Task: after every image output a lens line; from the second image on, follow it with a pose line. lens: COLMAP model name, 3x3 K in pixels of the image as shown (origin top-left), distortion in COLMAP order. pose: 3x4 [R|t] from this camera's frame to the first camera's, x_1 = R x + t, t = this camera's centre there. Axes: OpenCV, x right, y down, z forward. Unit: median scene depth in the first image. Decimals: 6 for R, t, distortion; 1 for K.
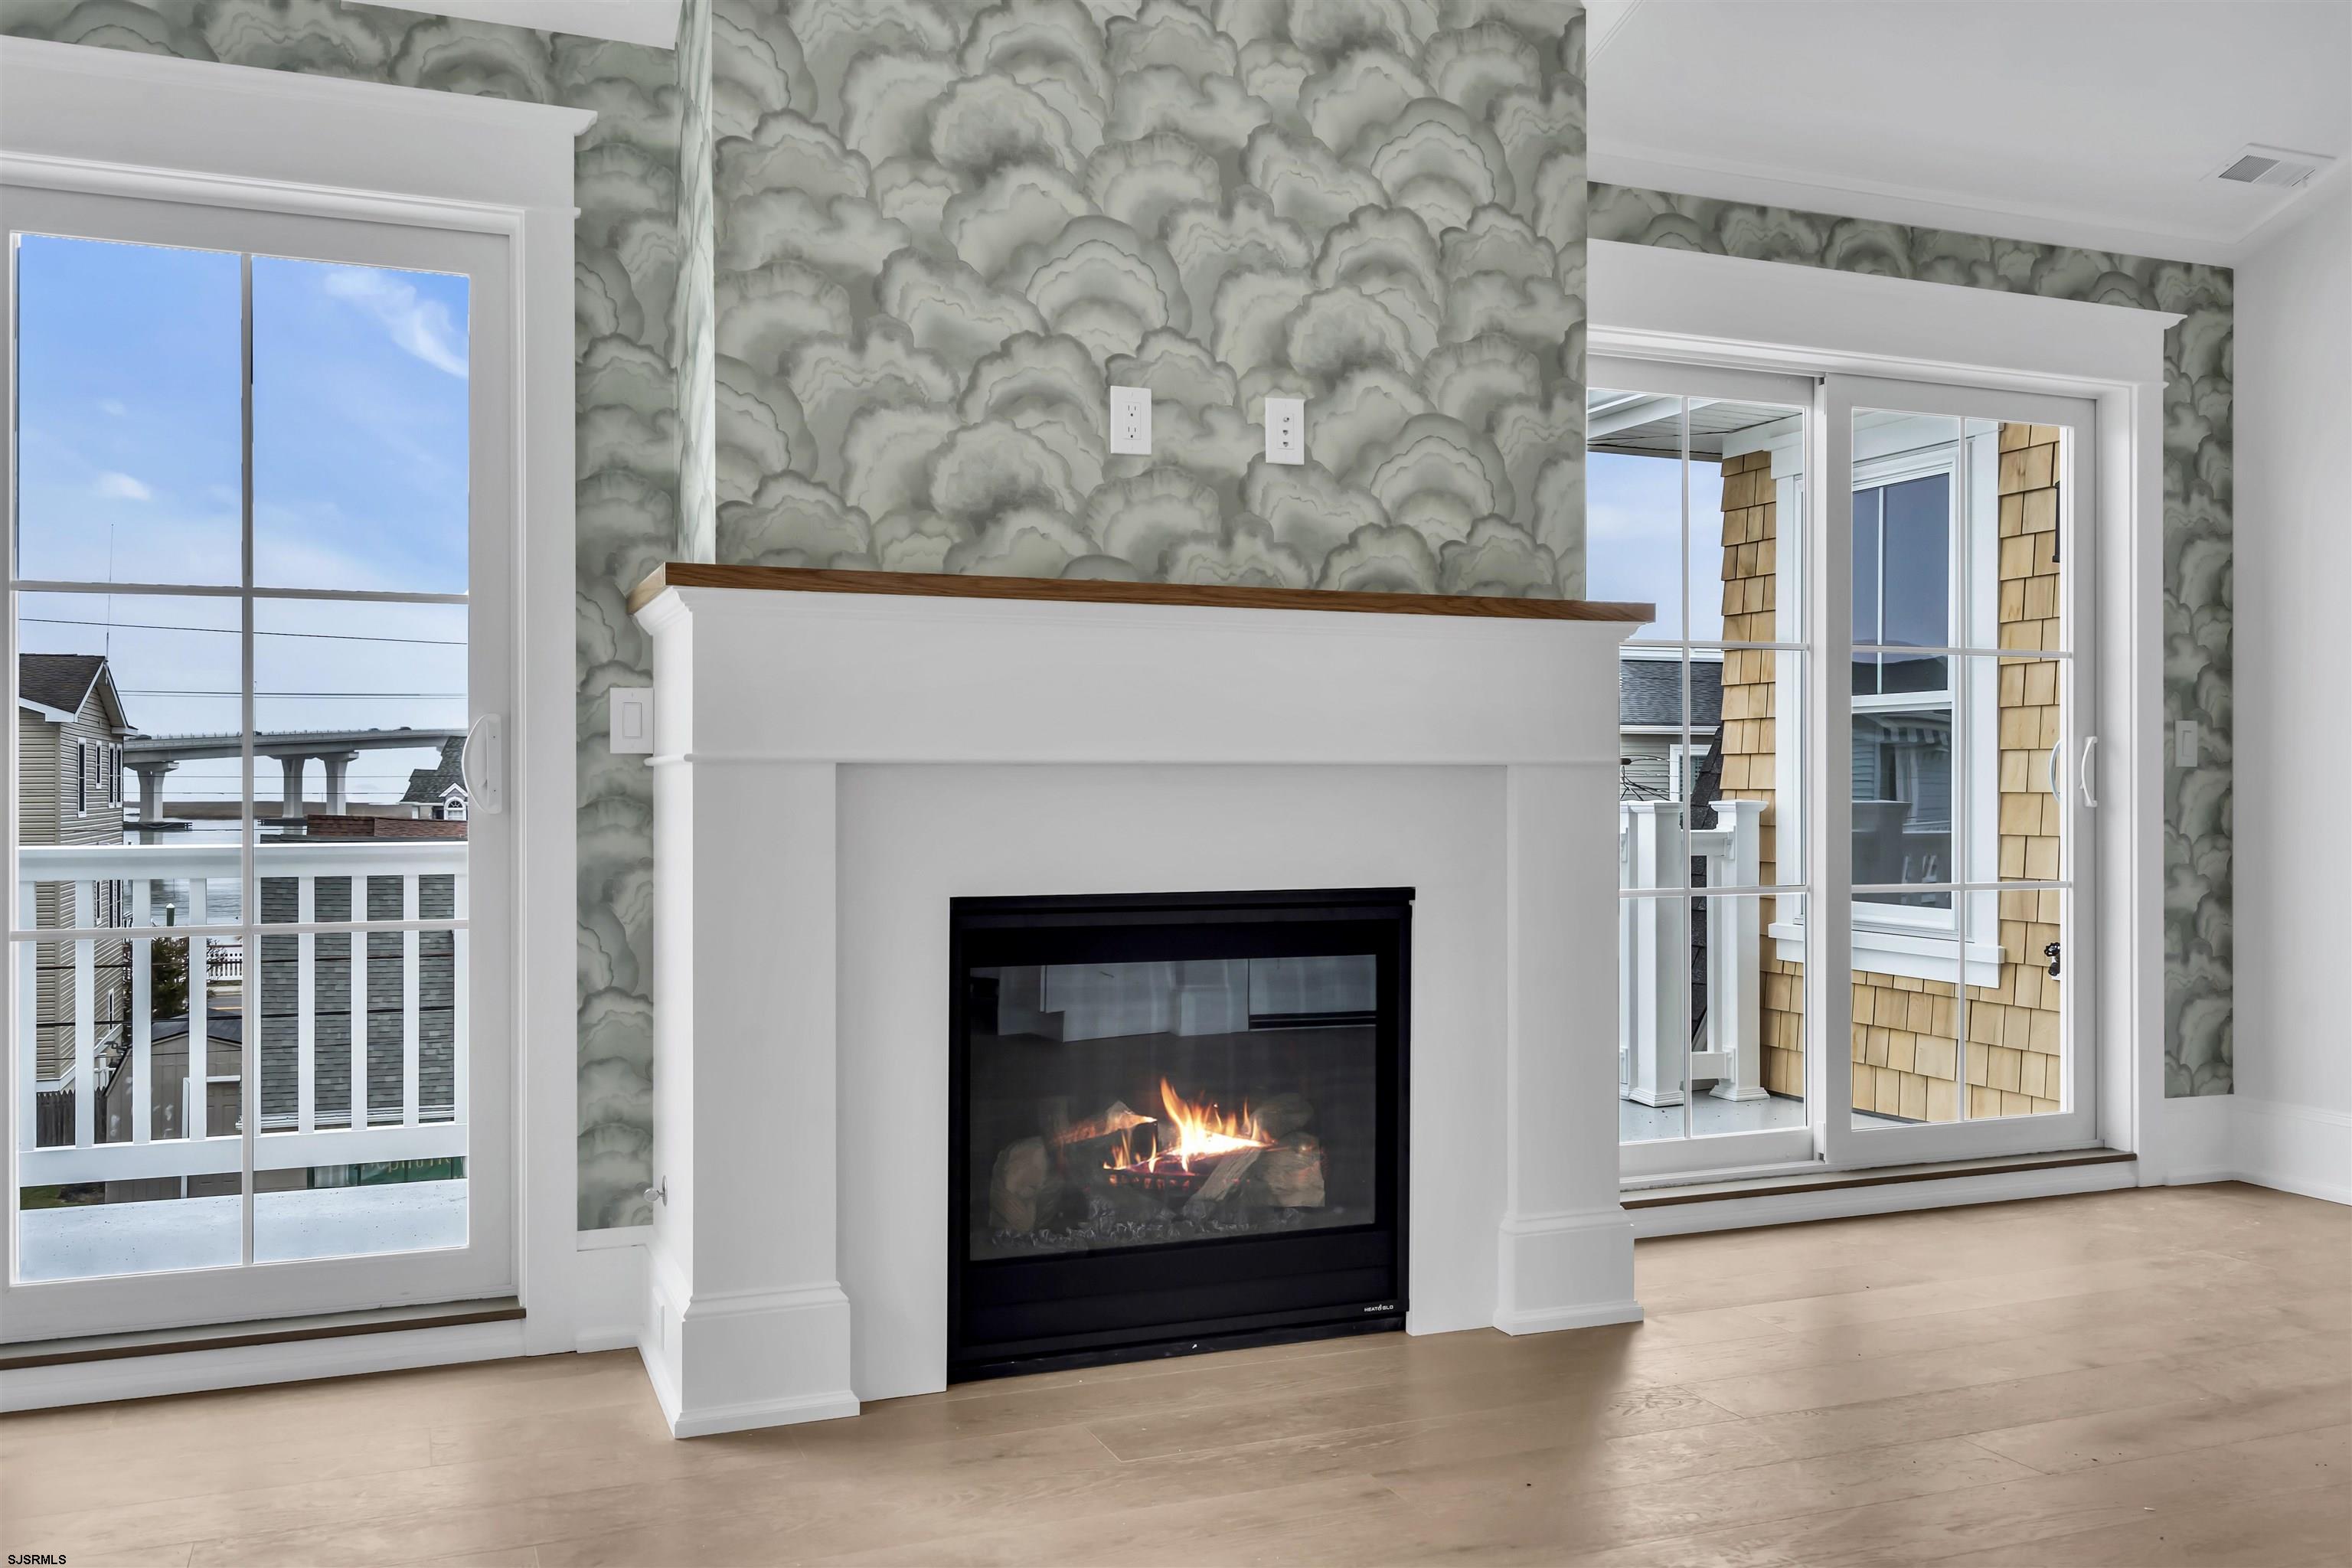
lens RADIAL K [[1934.3, 0, 1173.1], [0, 1934.3, 784.0], [0, 0, 1]] dist [0.013591, -0.007571]
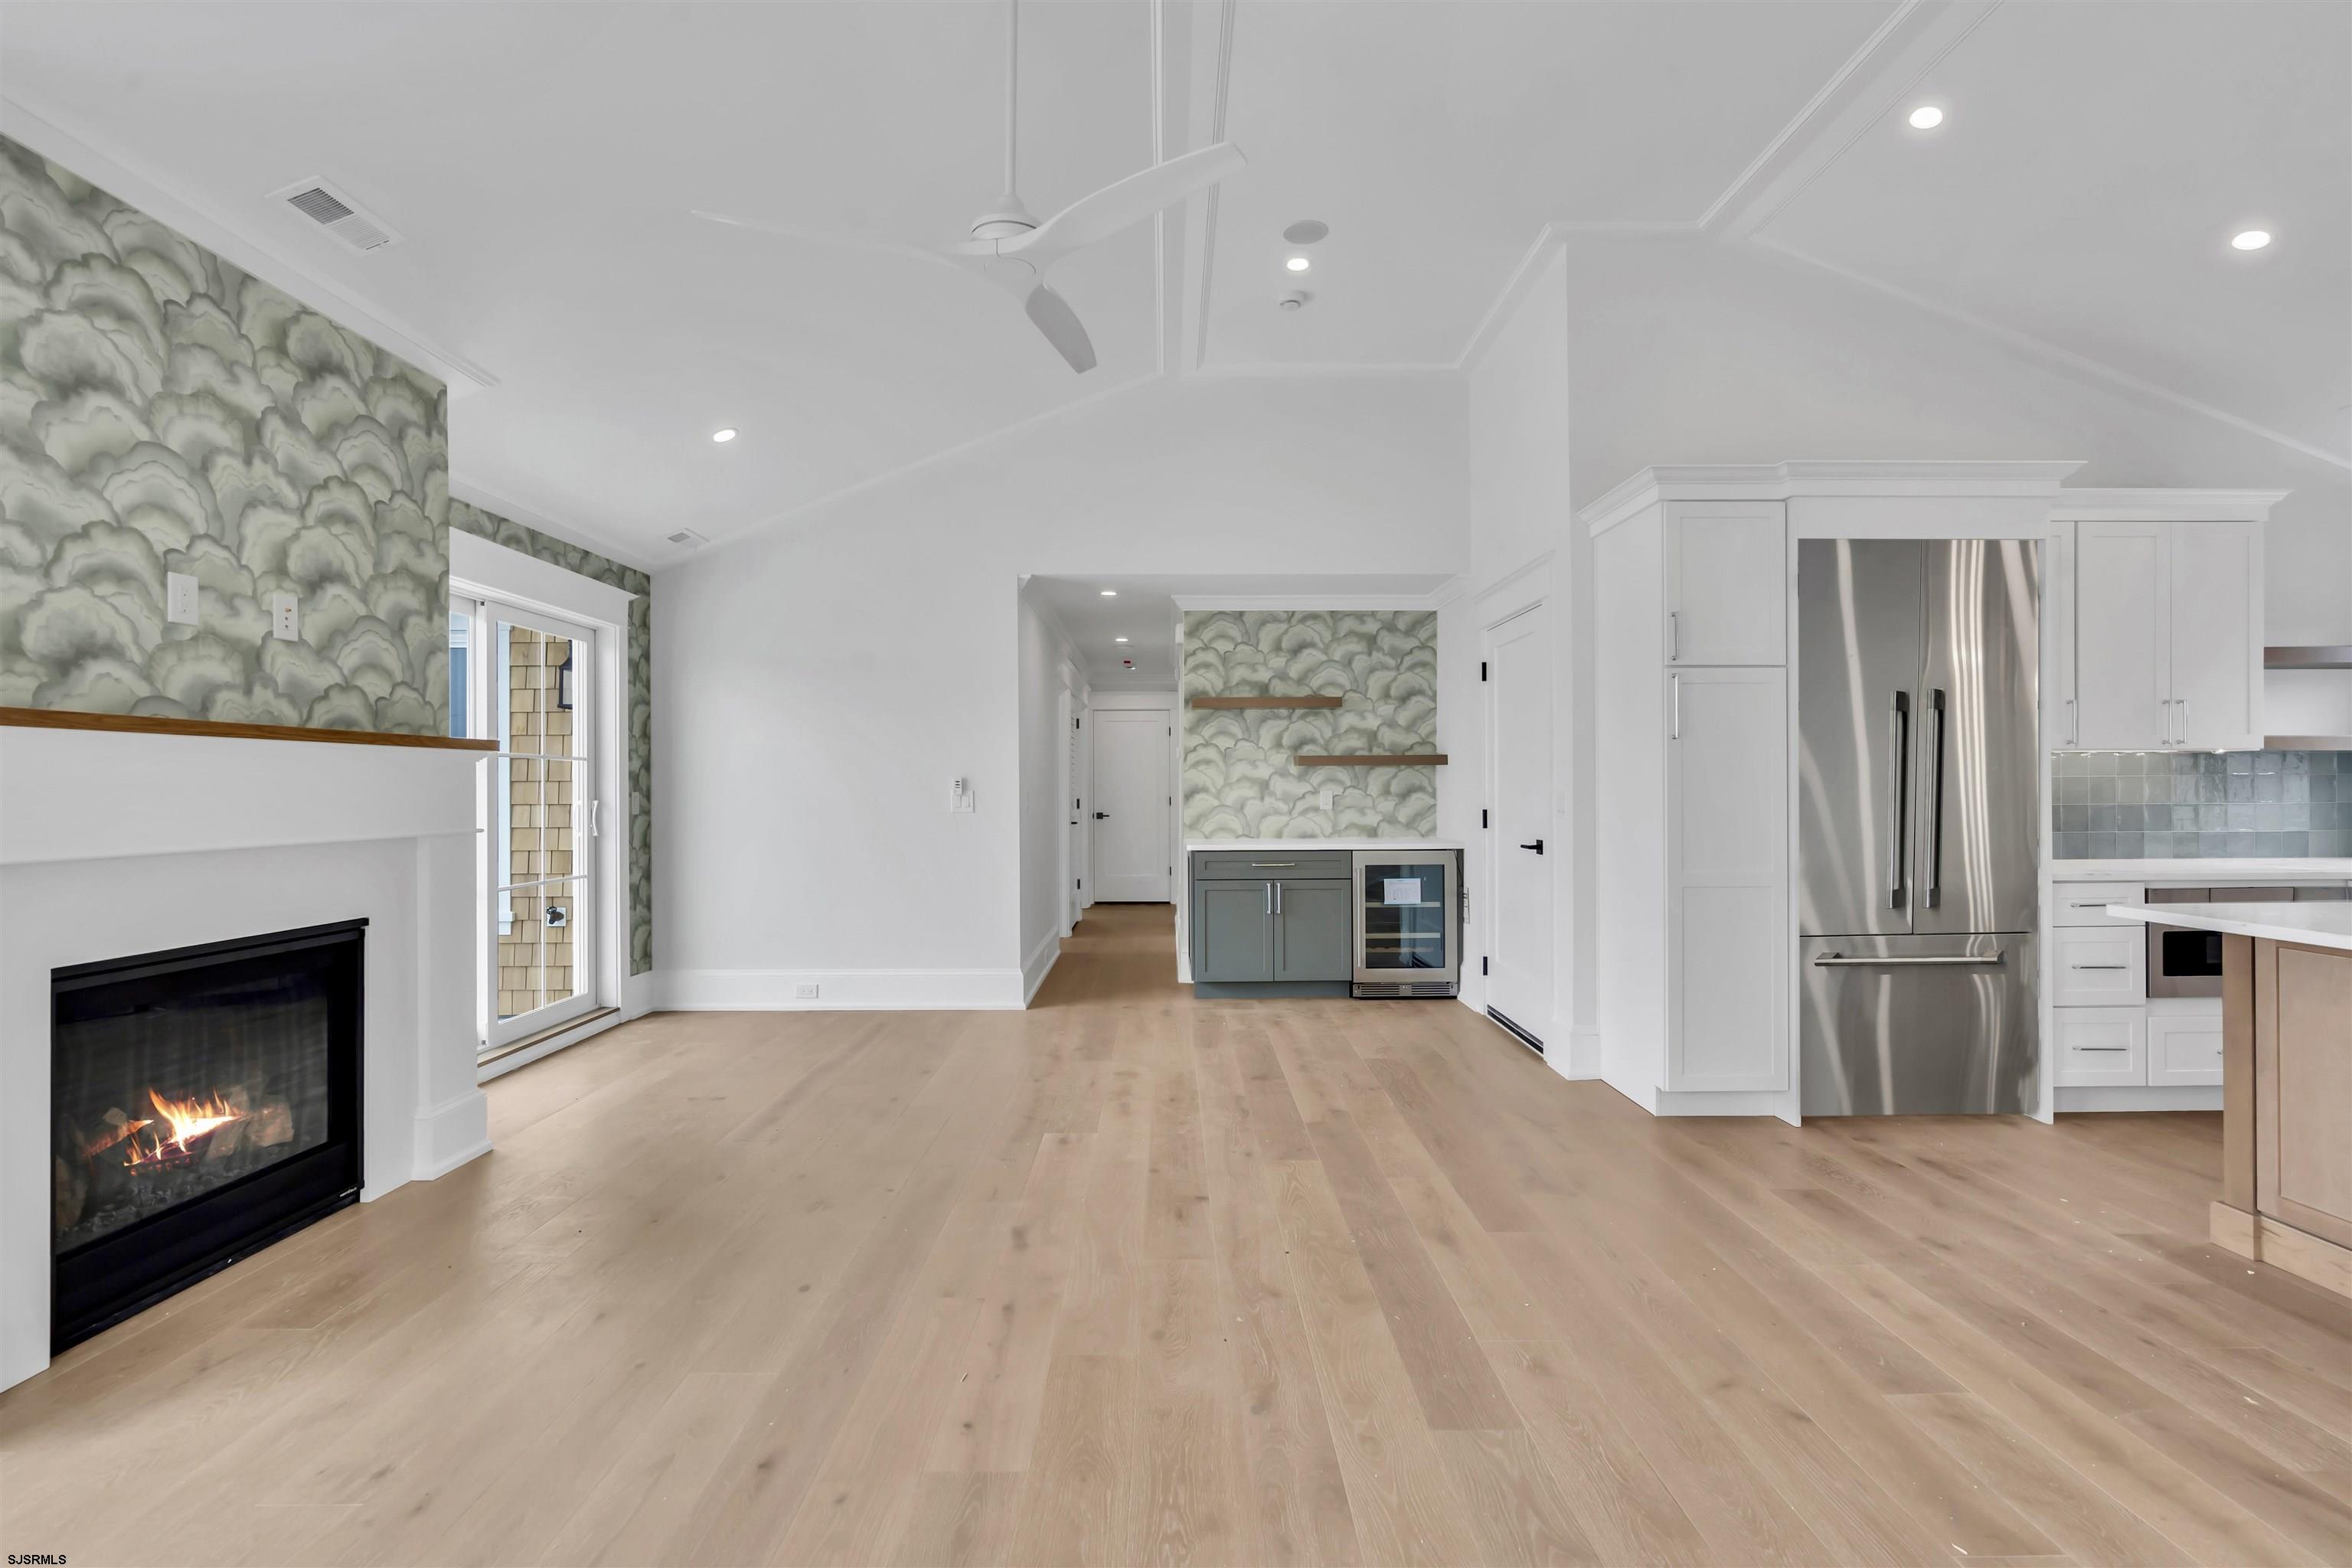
lens RADIAL K [[1065.2, 0, 1178.4], [0, 1065.2, 784.4], [0, 0, 1]] dist [-0.007111, 0.003207]
pose [[0.366172, -0.000670, 0.930547, -0.442121], [0.004988, 0.999987, -0.001243, -0.050601], [-0.930534, 0.005097, 0.366170, 0.071420]]
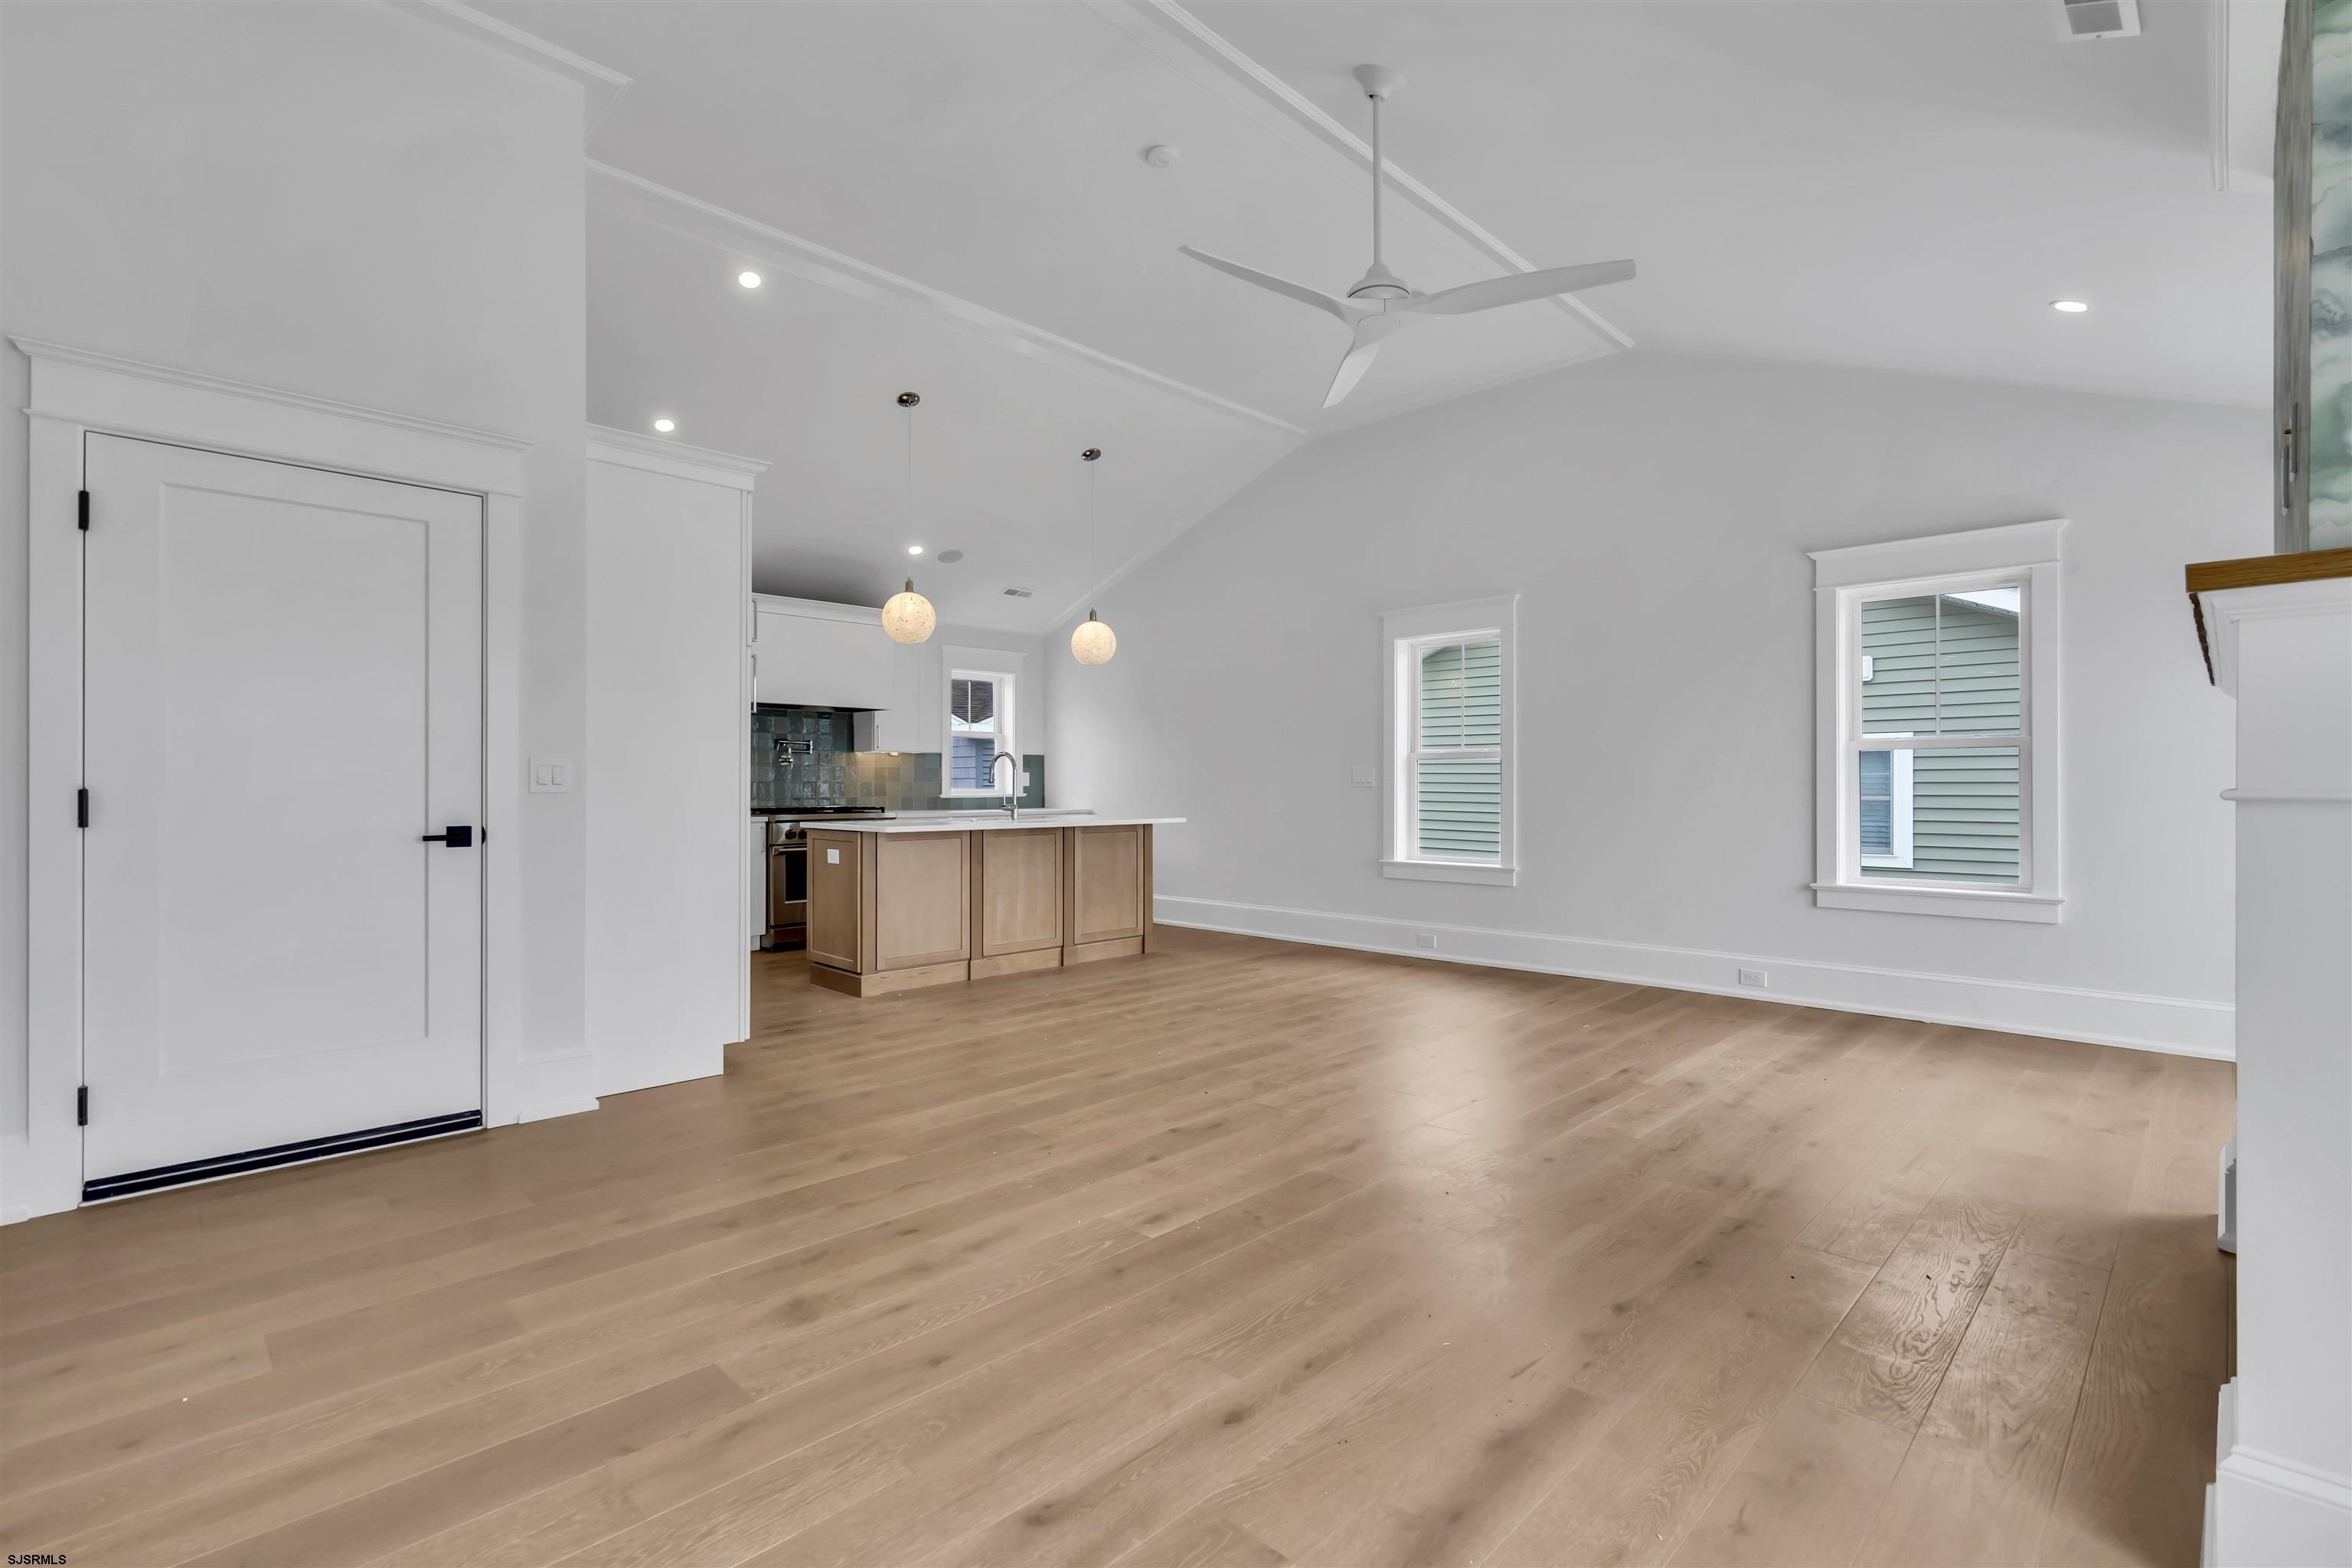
lens RADIAL K [[1065.2, 0, 1180.7], [0, 1065.2, 787.2], [0, 0, 1]] dist [-0.007111, 0.003207]
pose [[-0.918775, 0.000682, -0.394781, 0.750469], [0.000221, 0.999999, 0.001214, -0.016416], [0.394781, 0.001028, -0.918775, 1.249618]]
